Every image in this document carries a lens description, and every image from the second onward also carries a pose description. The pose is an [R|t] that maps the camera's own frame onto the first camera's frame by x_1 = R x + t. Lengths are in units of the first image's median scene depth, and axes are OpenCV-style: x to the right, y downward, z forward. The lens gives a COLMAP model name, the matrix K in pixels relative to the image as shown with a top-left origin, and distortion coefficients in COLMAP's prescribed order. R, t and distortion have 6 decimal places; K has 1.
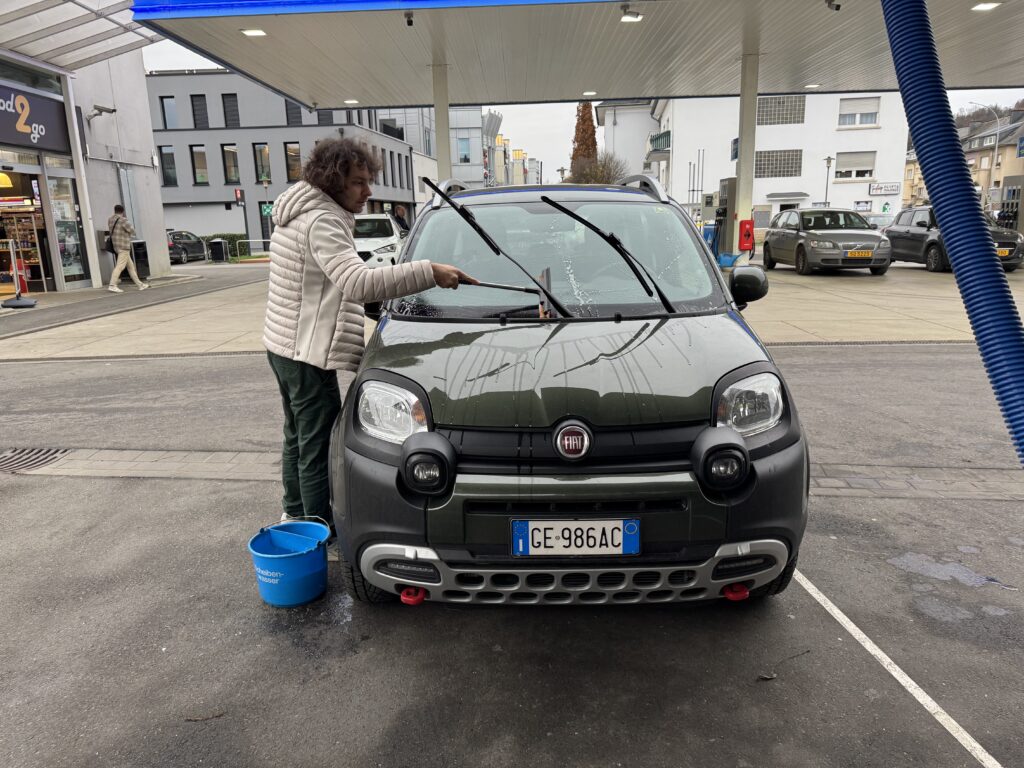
lens RADIAL K [[725.4, 0, 509.9], [0, 725.4, 382.2], [0, 0, 1]] dist [0.006254, -0.018526]
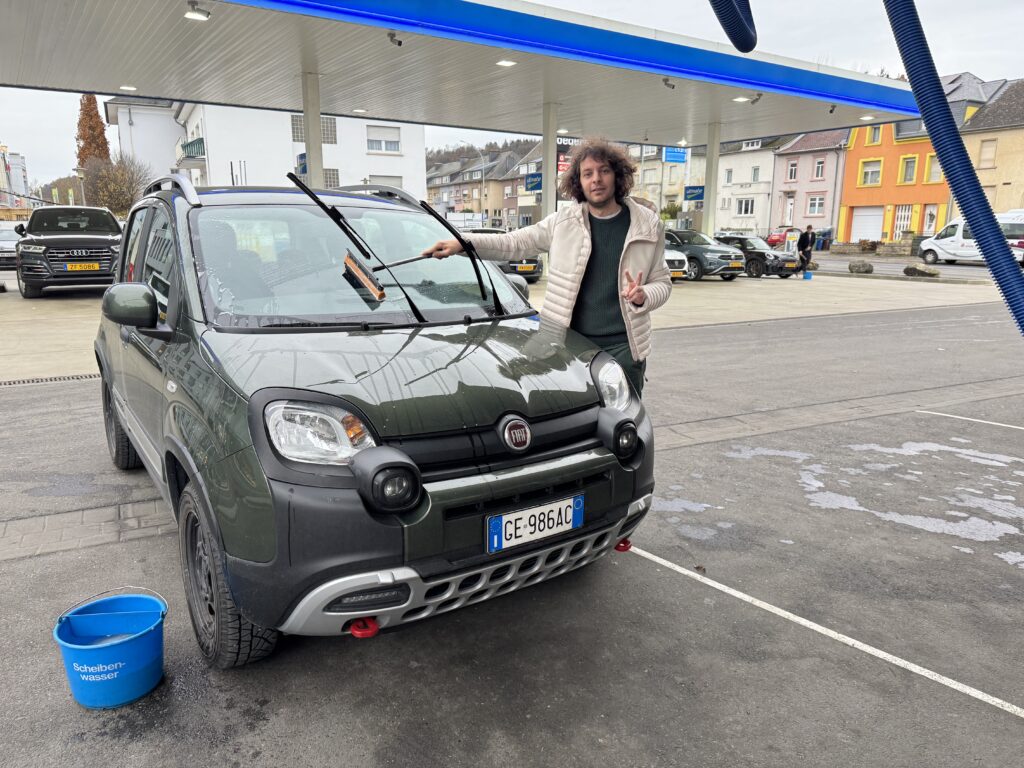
lens RADIAL K [[725.4, 0, 514.2], [0, 725.4, 382.2], [0, 0, 1]] dist [0.006254, -0.018526]
pose [[0.809355, -0.086522, 0.580911, -0.503505], [0.097862, 0.995129, 0.011870, -0.006745], [-0.579109, 0.047242, 0.813880, 0.133819]]
